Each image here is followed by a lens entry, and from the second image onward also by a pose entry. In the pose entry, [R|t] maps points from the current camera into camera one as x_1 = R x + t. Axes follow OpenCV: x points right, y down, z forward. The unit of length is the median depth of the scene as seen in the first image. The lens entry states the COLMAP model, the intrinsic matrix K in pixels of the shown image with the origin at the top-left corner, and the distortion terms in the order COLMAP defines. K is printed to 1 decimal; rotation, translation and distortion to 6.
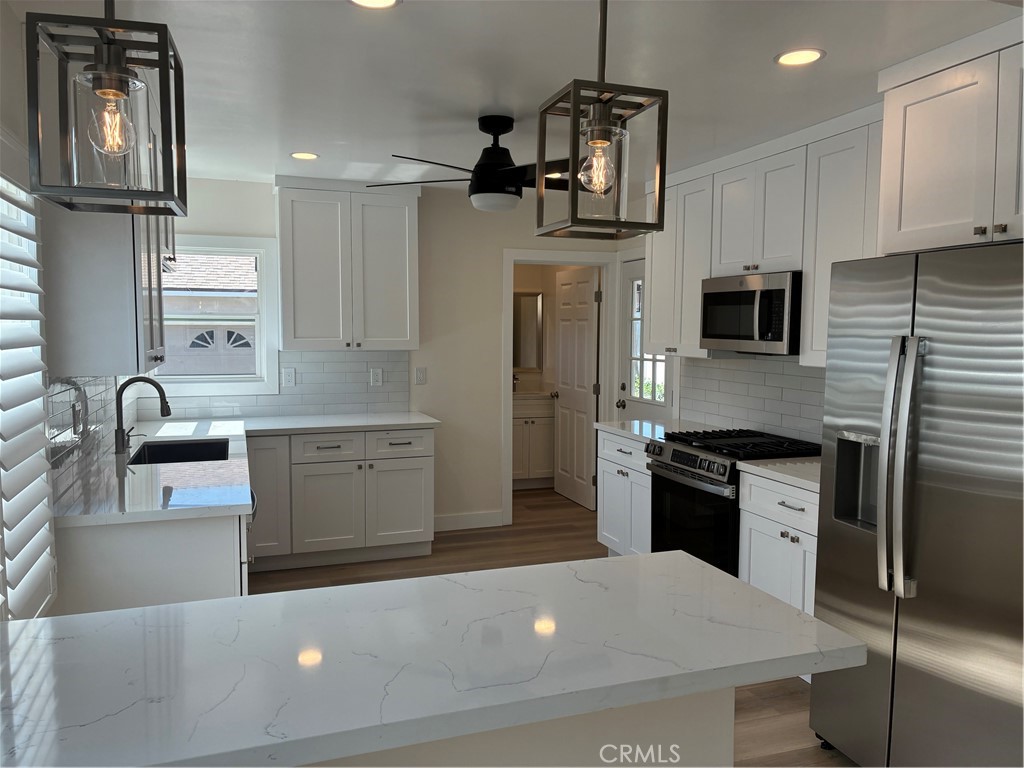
lens RADIAL K [[768.3, 0, 518.1], [0, 768.3, 385.2], [0, 0, 1]] dist [0.007192, -0.003453]
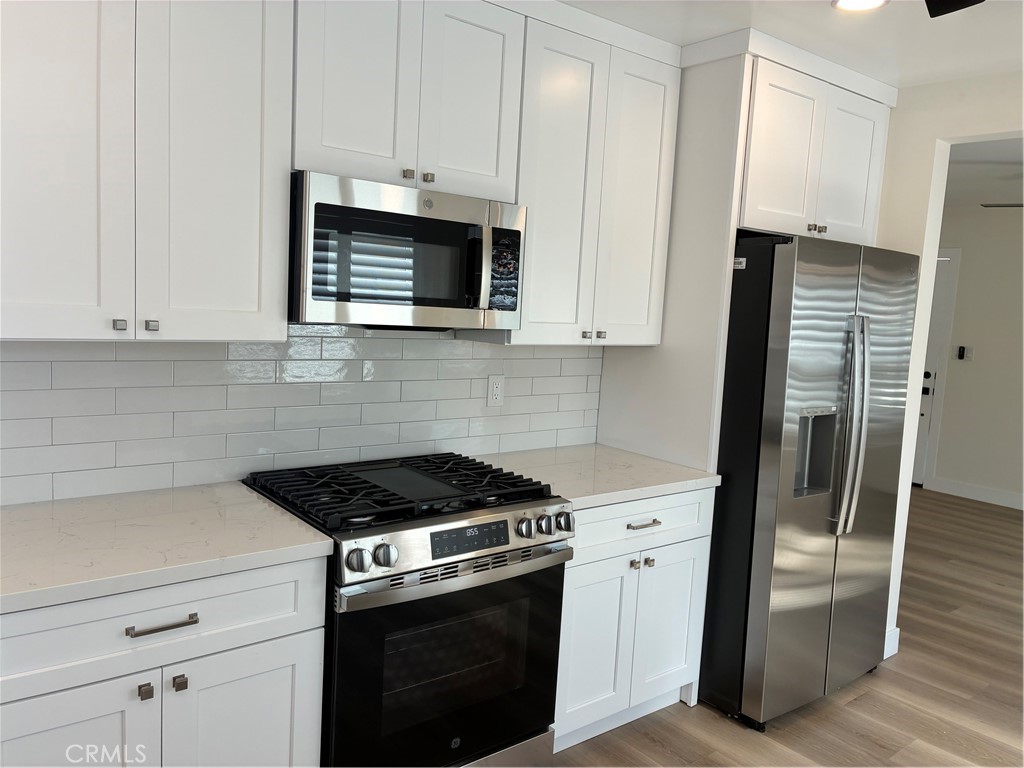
lens RADIAL K [[777.6, 0, 510.4], [0, 777.6, 387.6], [0, 0, 1]] dist [0.023286, 0.002541]
pose [[-0.308121, -0.133181, 0.941979, -0.368698], [0.018524, 0.989125, 0.145905, -0.111977], [-0.951167, 0.062405, -0.302304, 1.482141]]
